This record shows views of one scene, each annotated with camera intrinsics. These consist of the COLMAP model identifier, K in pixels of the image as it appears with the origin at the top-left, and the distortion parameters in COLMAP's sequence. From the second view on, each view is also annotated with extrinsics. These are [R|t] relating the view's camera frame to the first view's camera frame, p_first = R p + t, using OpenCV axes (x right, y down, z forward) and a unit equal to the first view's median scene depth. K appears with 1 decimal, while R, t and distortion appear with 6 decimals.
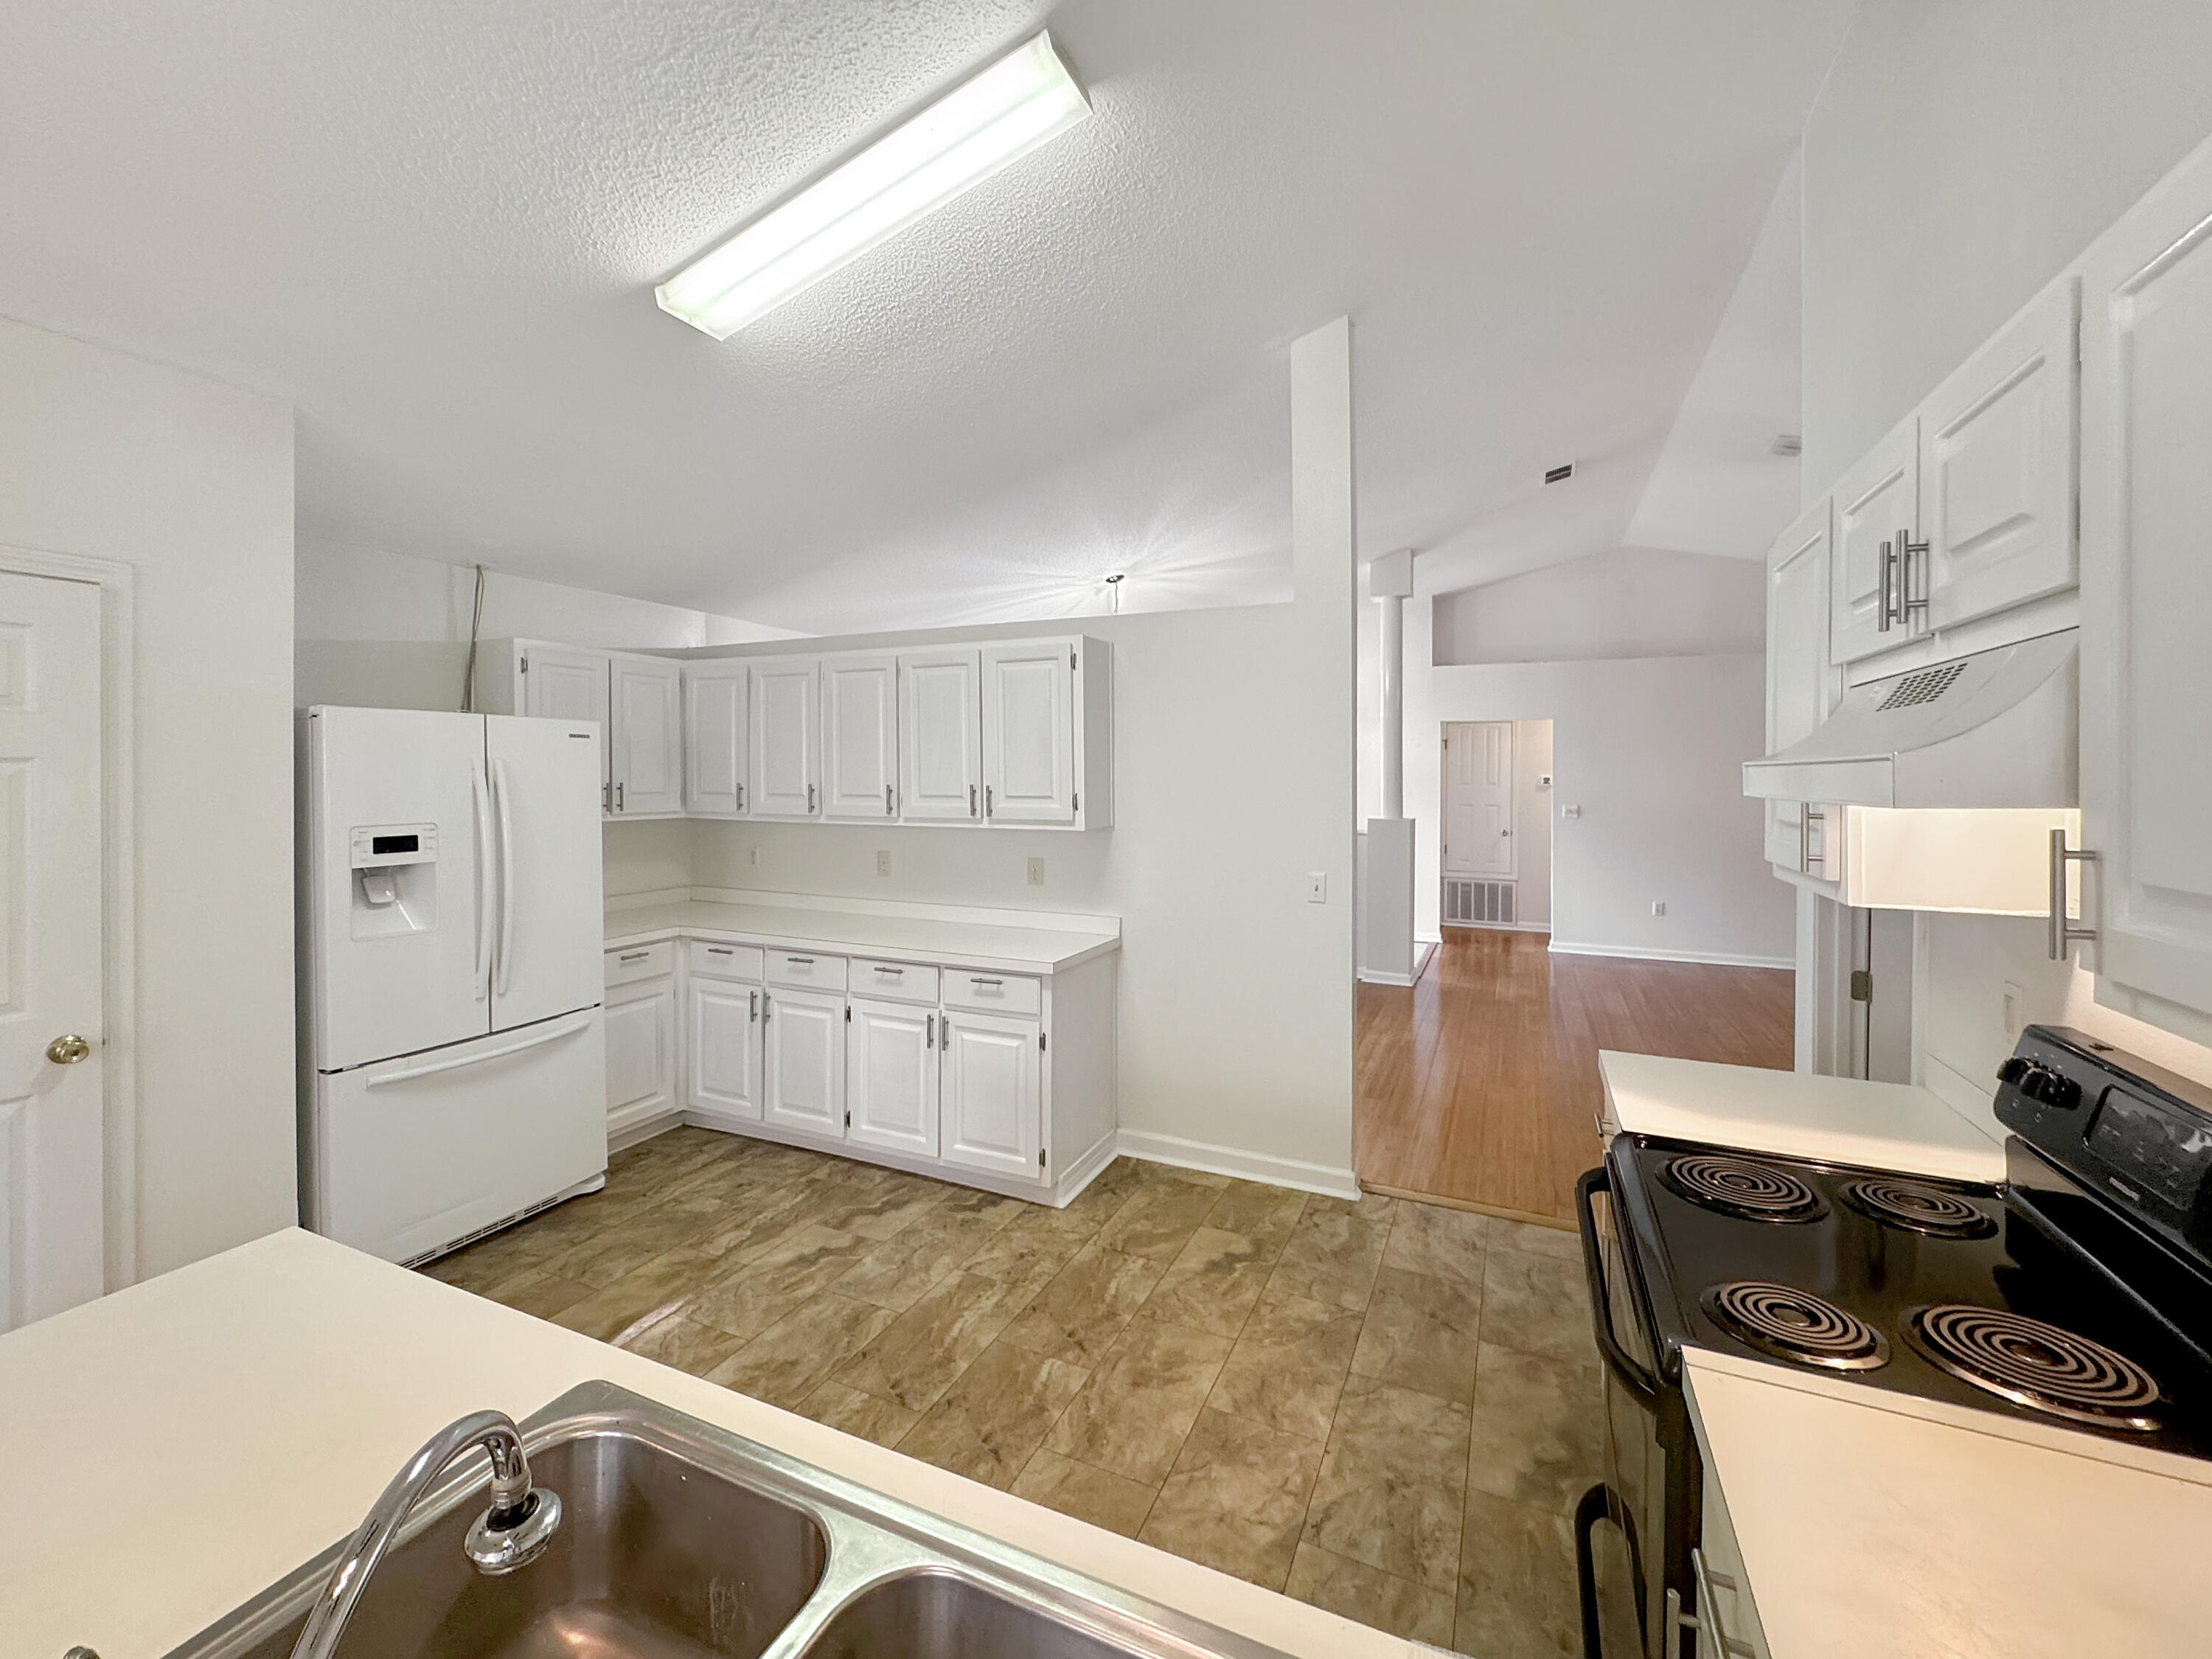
lens RADIAL K [[928.3, 0, 1079.0], [0, 928.3, 781.2], [0, 0, 1]] dist [-0.000817, 0.000187]
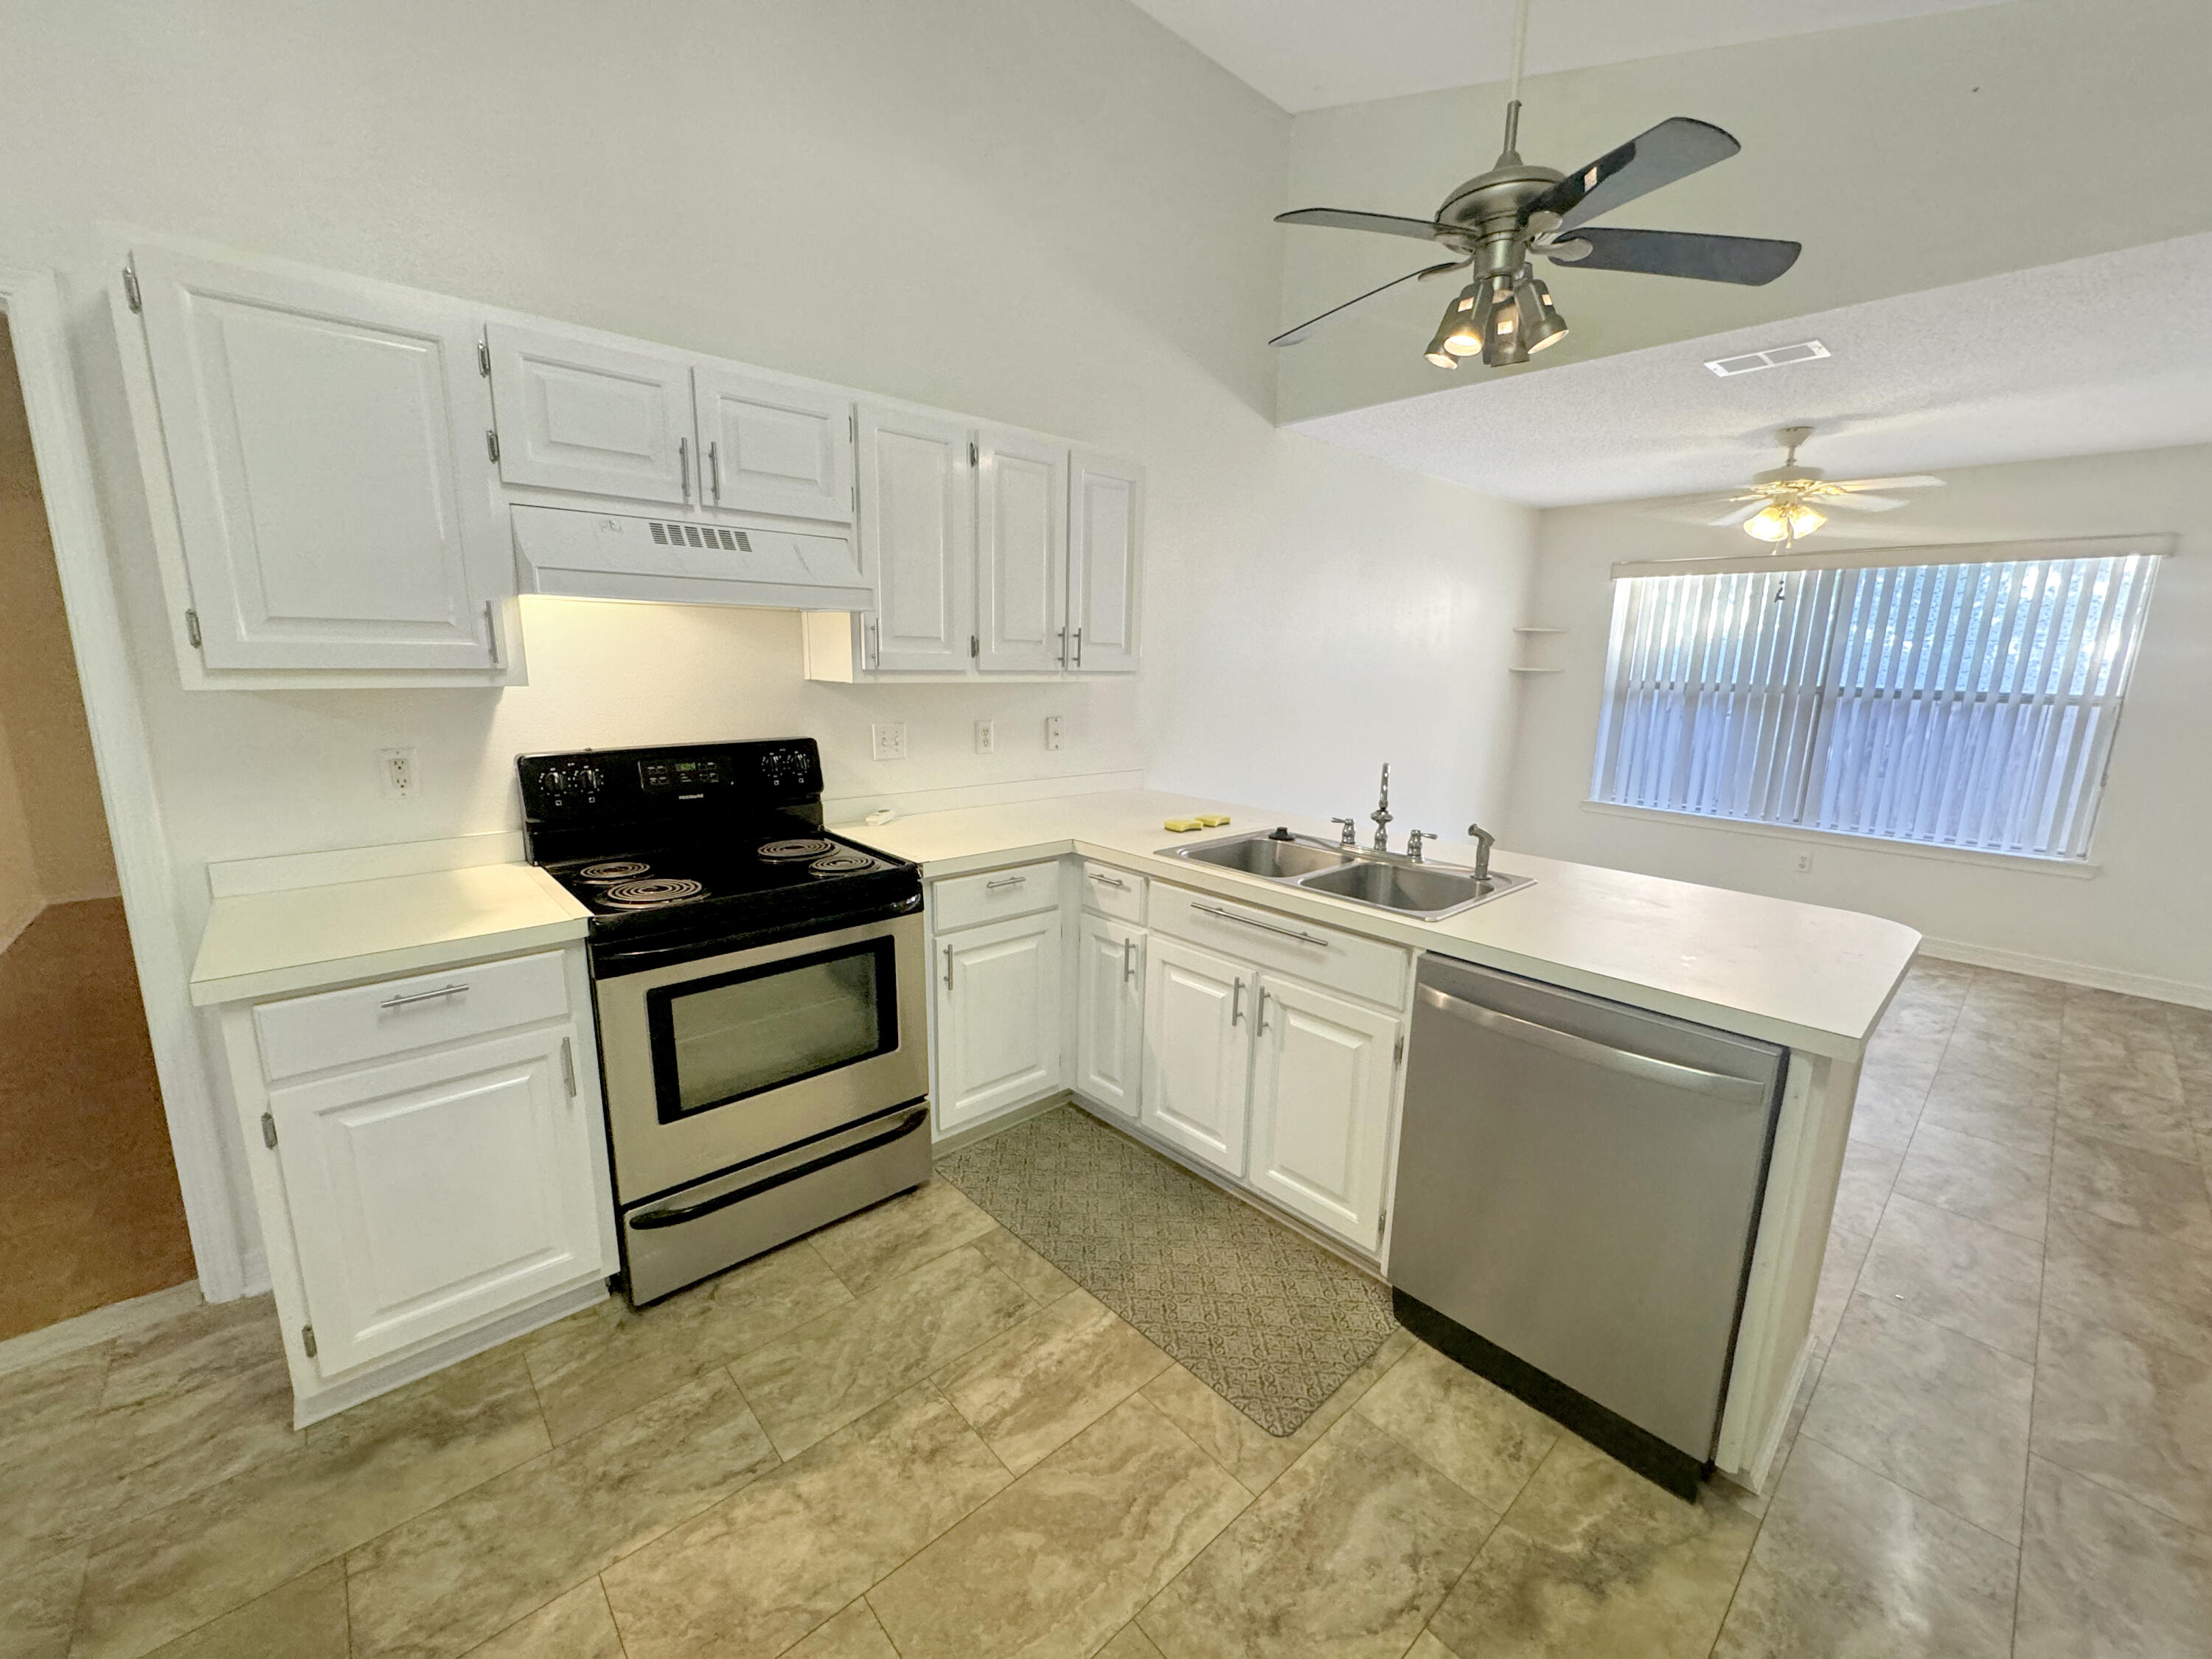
lens RADIAL K [[883.0, 0, 1099.3], [0, 883.0, 832.9], [0, 0, 1]] dist [-0.000822, -0.000201]
pose [[-0.922292, -0.097940, 0.373878, -0.187376], [-0.019223, 0.977786, 0.208721, 0.034016], [-0.386015, 0.185315, -0.903688, 0.981005]]
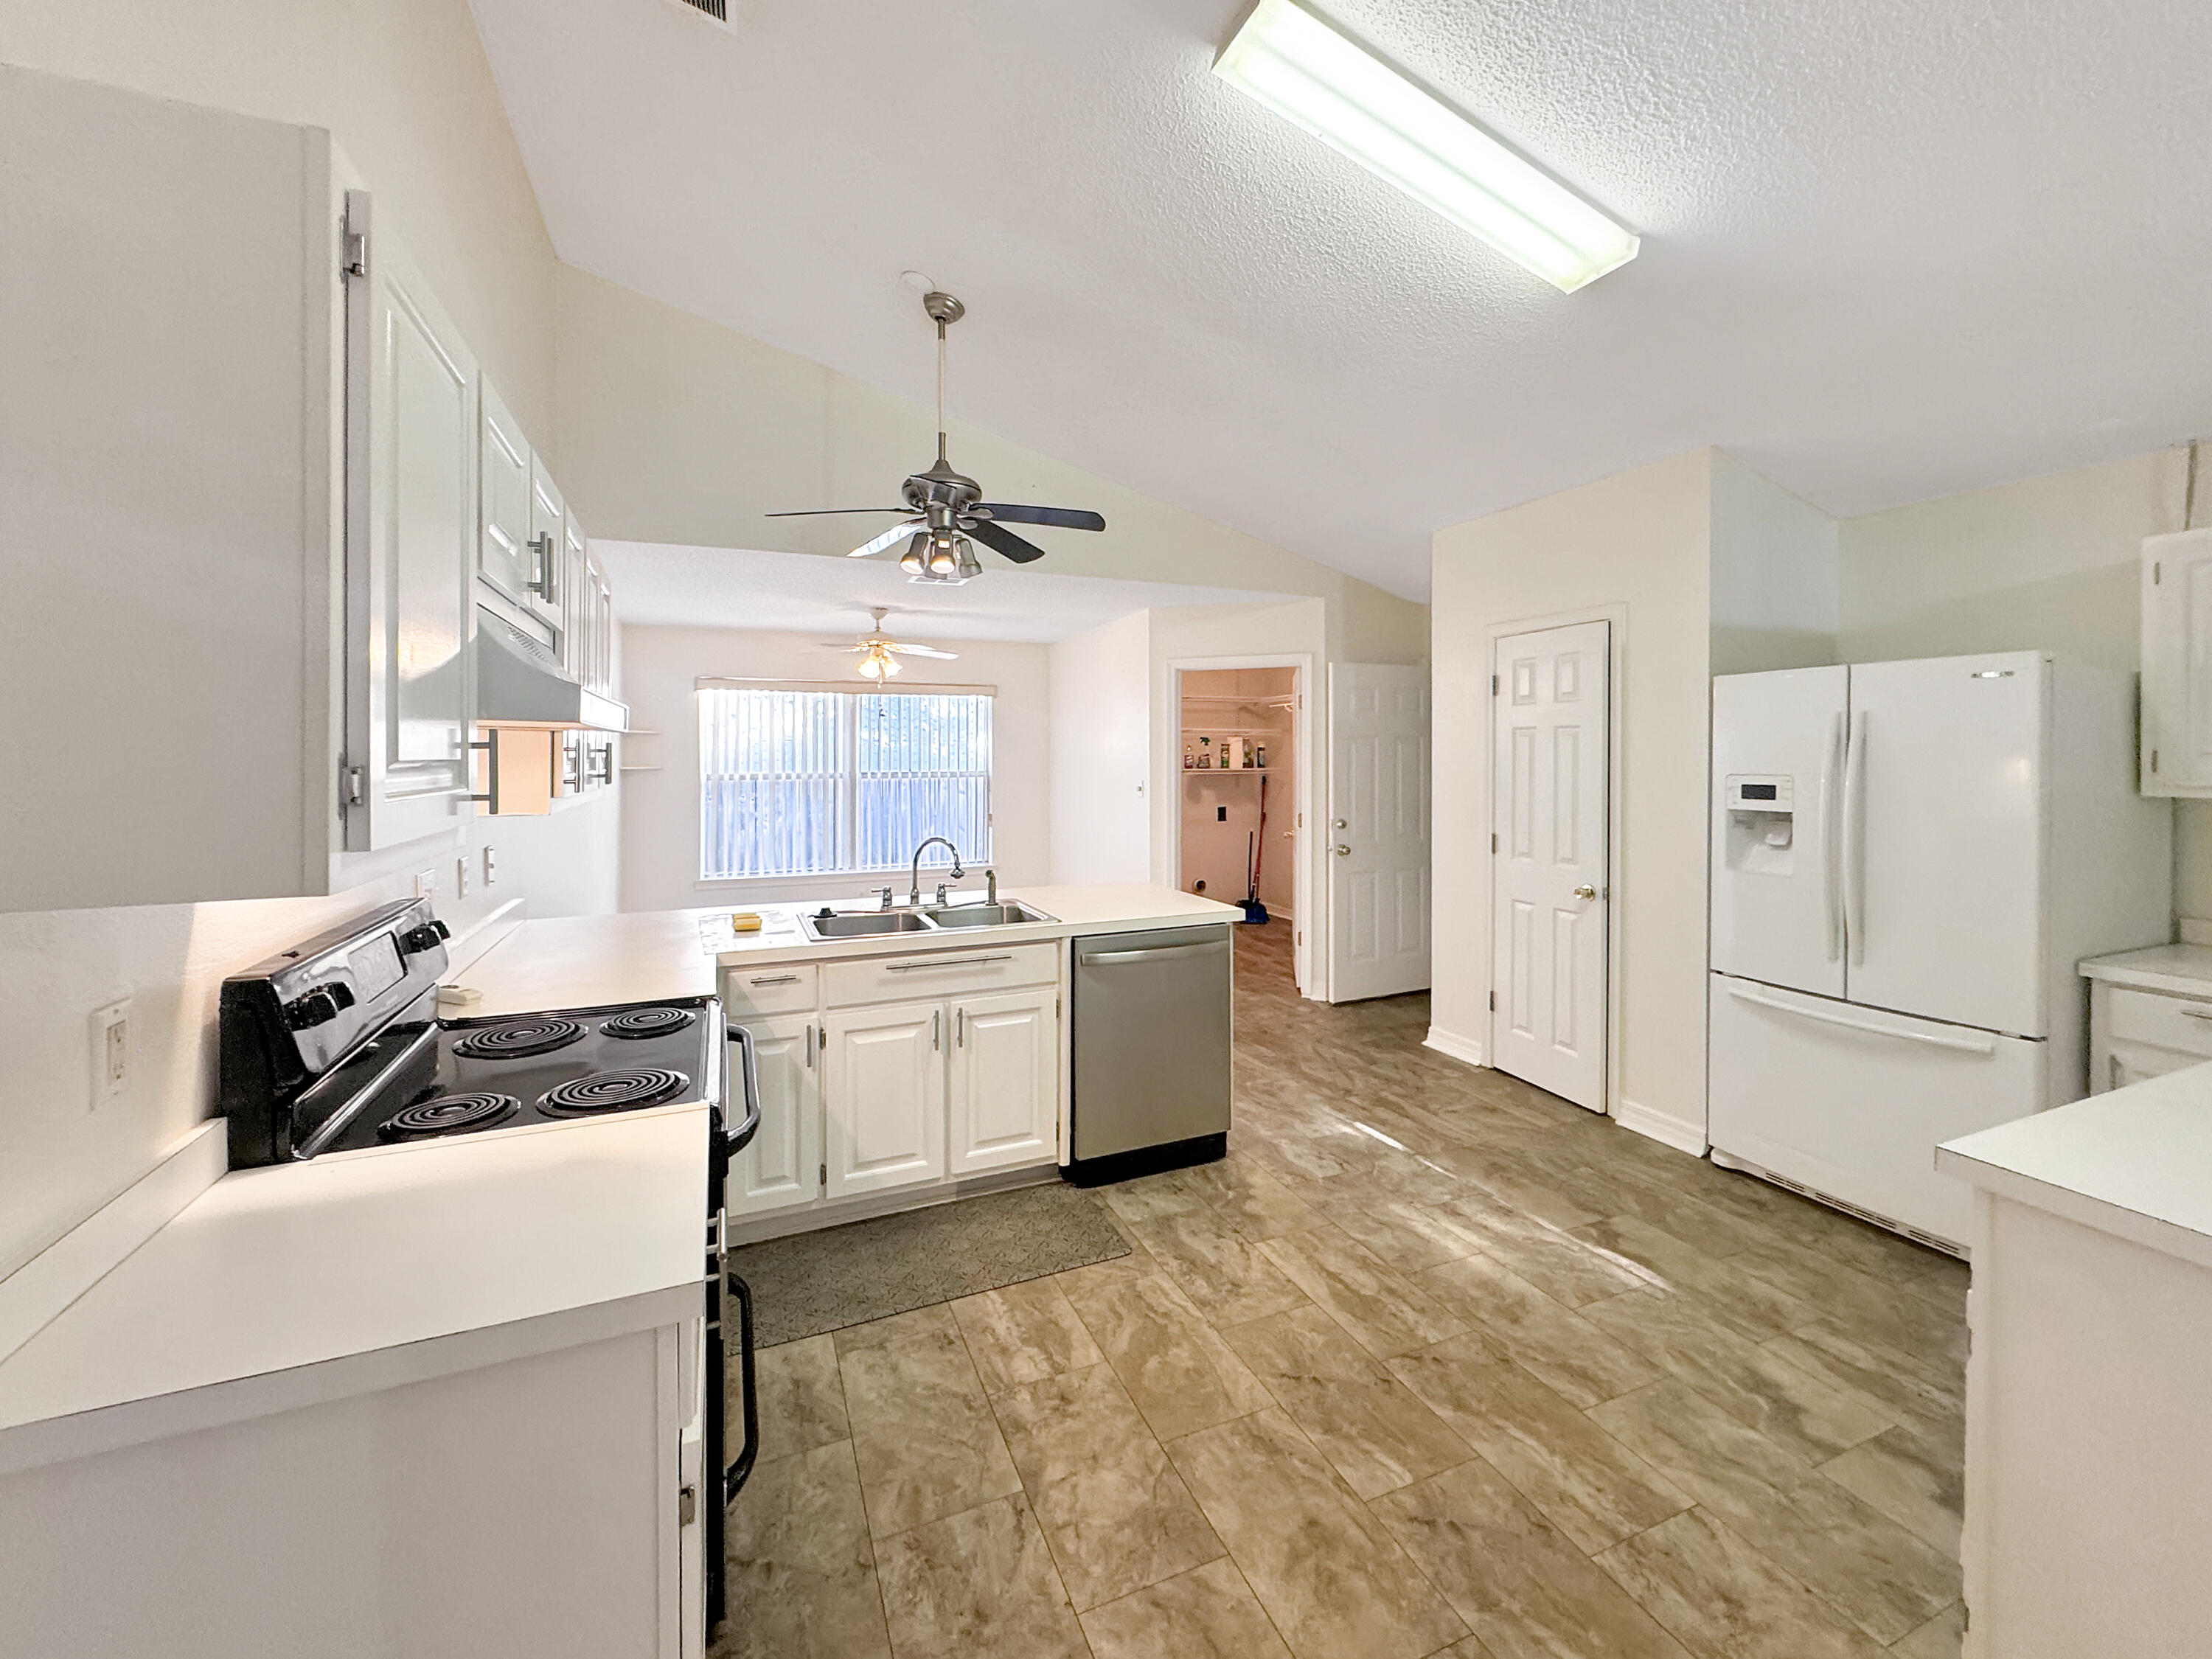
lens RADIAL K [[926.8, 0, 1132.3], [0, 926.8, 756.5], [0, 0, 1]] dist [-0.001023, -0.000482]
pose [[-0.652342, 0.000337, -0.757925, 0.581068], [-0.006753, 0.999958, 0.006257, 0.021869], [0.757895, 0.009200, -0.652312, 1.102117]]
